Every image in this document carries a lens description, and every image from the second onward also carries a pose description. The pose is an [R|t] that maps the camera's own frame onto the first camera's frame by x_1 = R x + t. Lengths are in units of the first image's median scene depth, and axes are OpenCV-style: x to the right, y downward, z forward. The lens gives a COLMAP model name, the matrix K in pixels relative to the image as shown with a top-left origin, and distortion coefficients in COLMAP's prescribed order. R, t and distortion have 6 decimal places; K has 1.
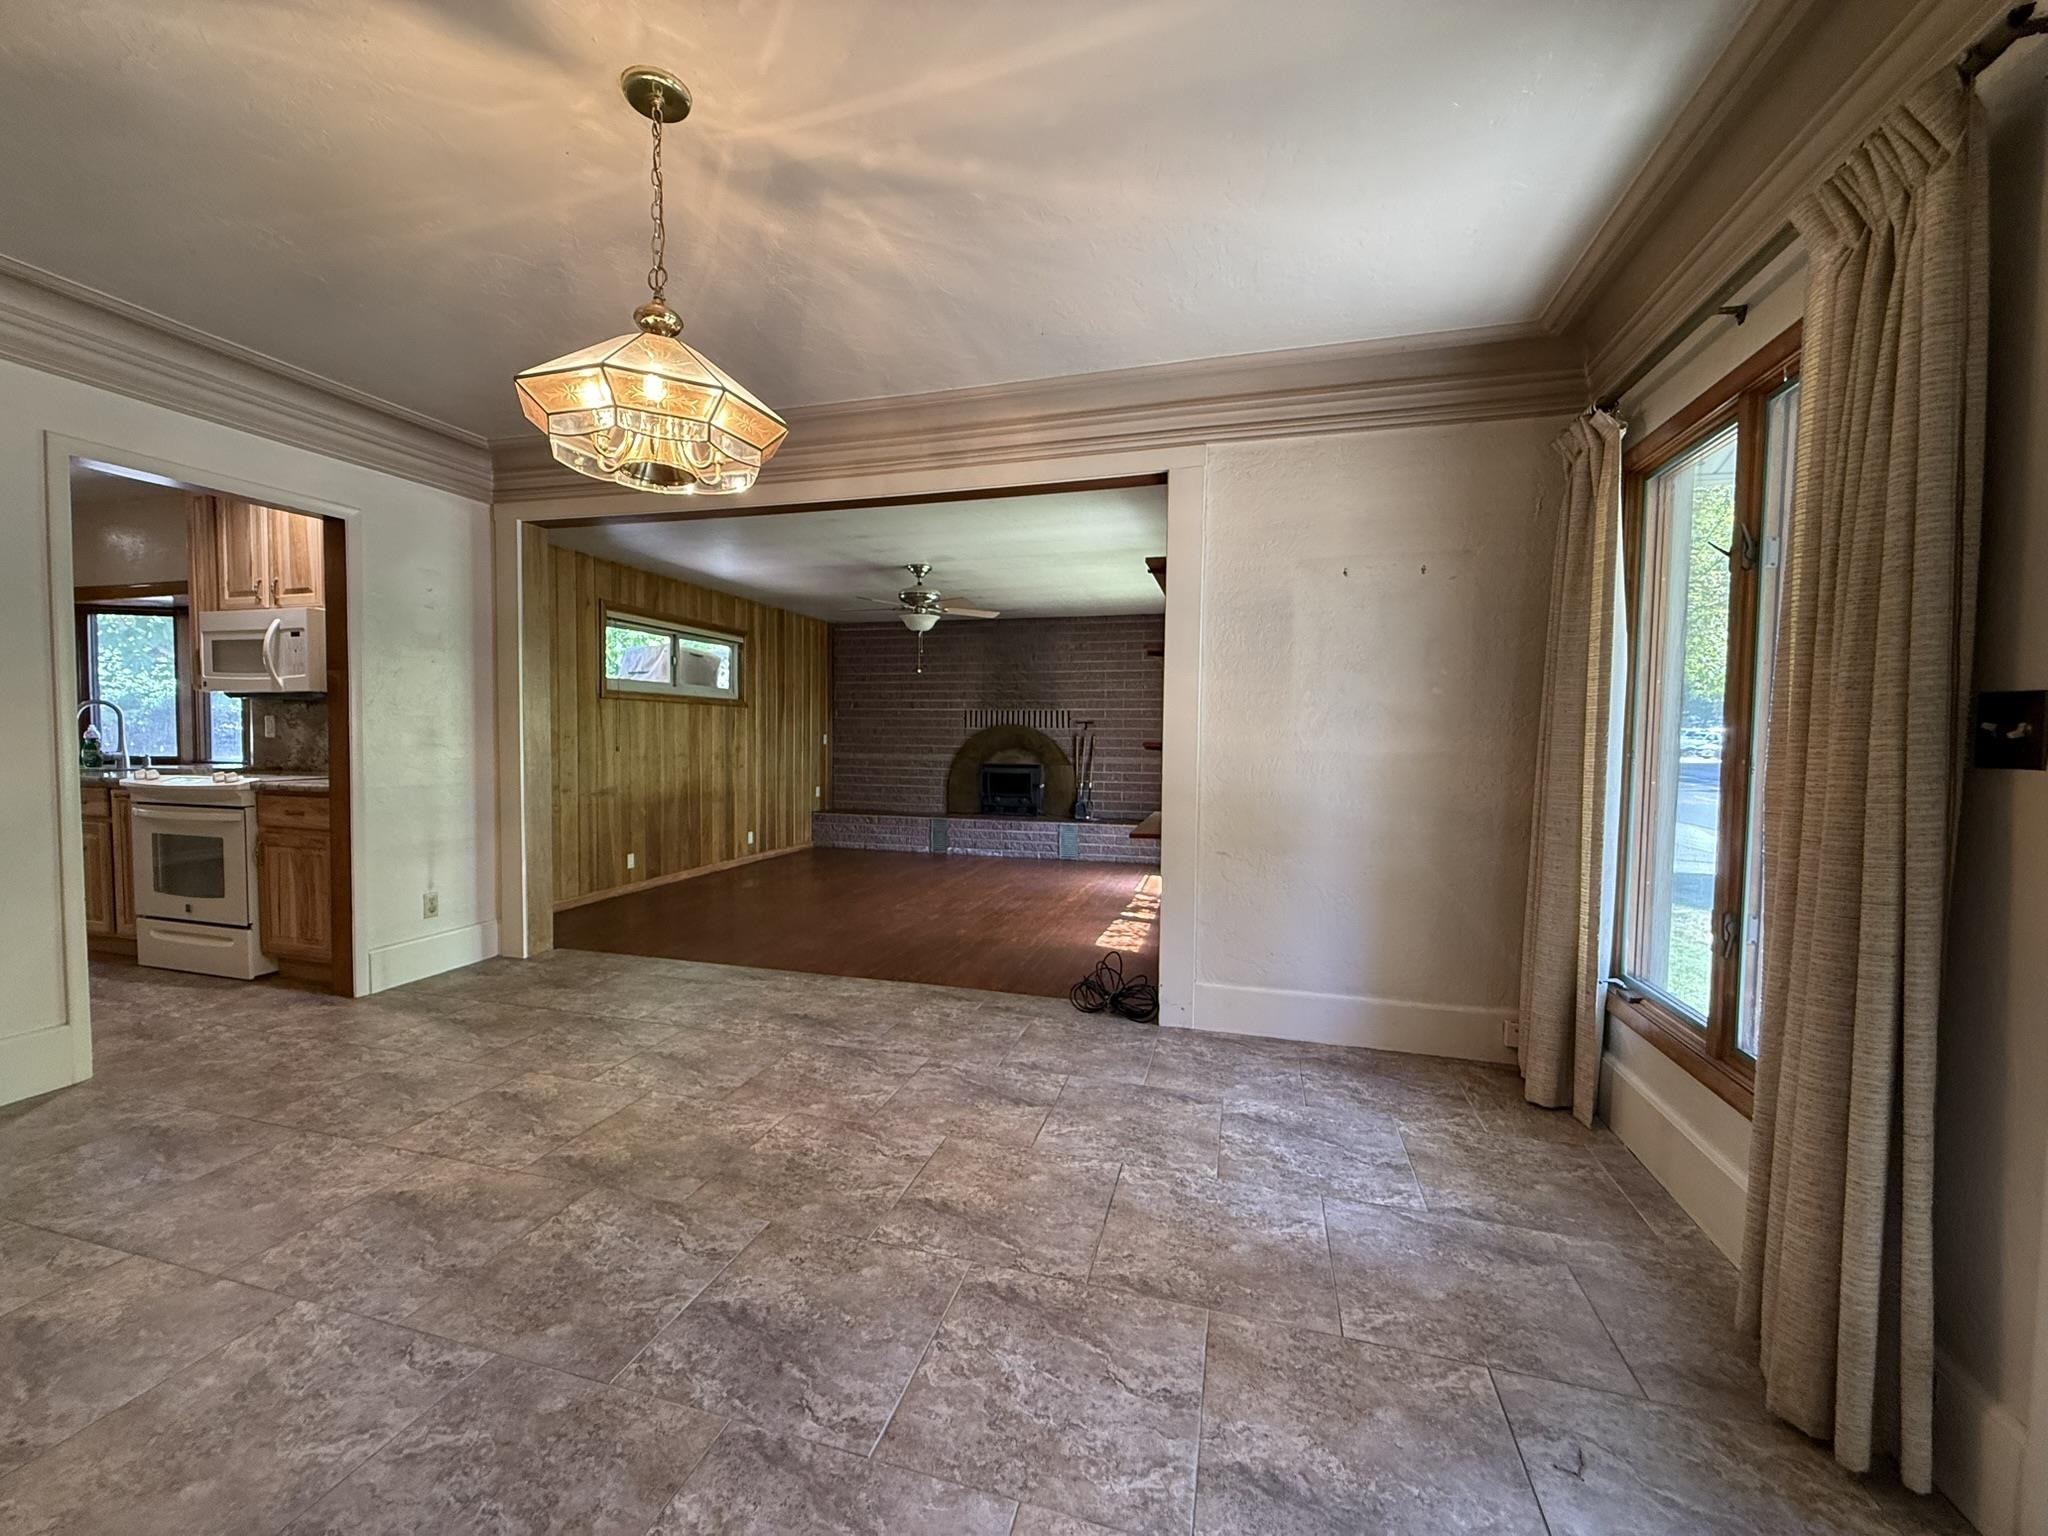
lens RADIAL K [[816.6, 0, 1021.1], [0, 816.6, 767.3], [0, 0, 1]] dist [-0.002573, 0.000095]
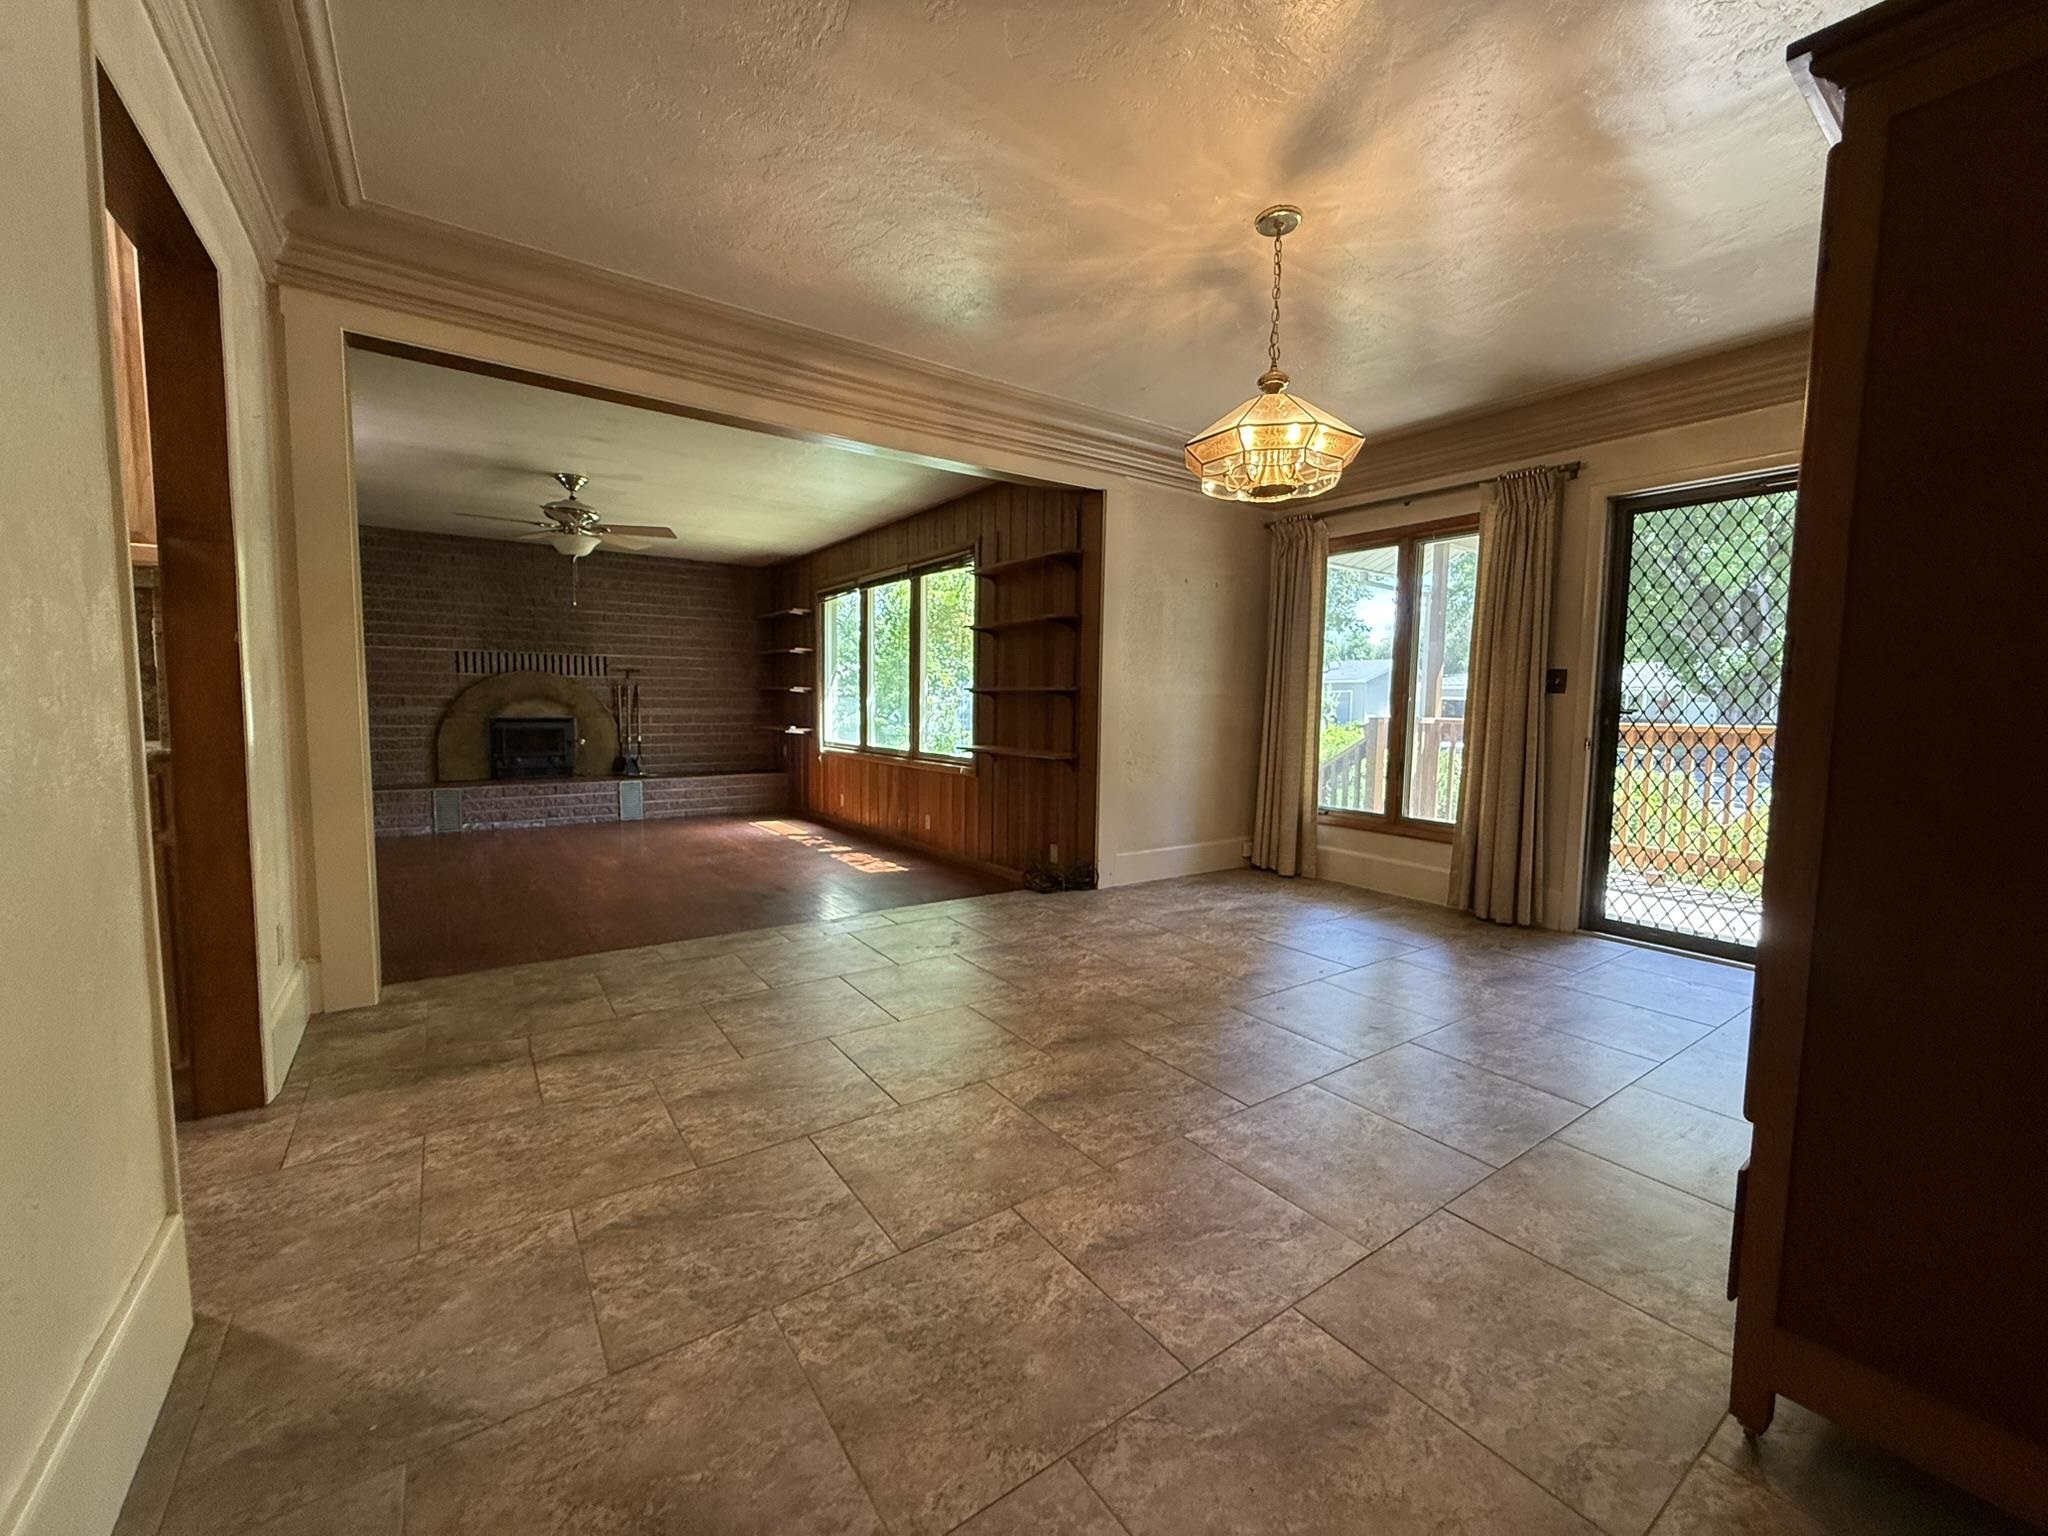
lens RADIAL K [[816.6, 0, 1025.5], [0, 816.6, 766.6], [0, 0, 1]] dist [-0.002573, 0.000095]
pose [[0.627606, -0.064137, 0.775885, -0.576115], [0.023721, 0.997713, 0.063286, 0.008326], [-0.778170, -0.021314, 0.627692, 0.129620]]
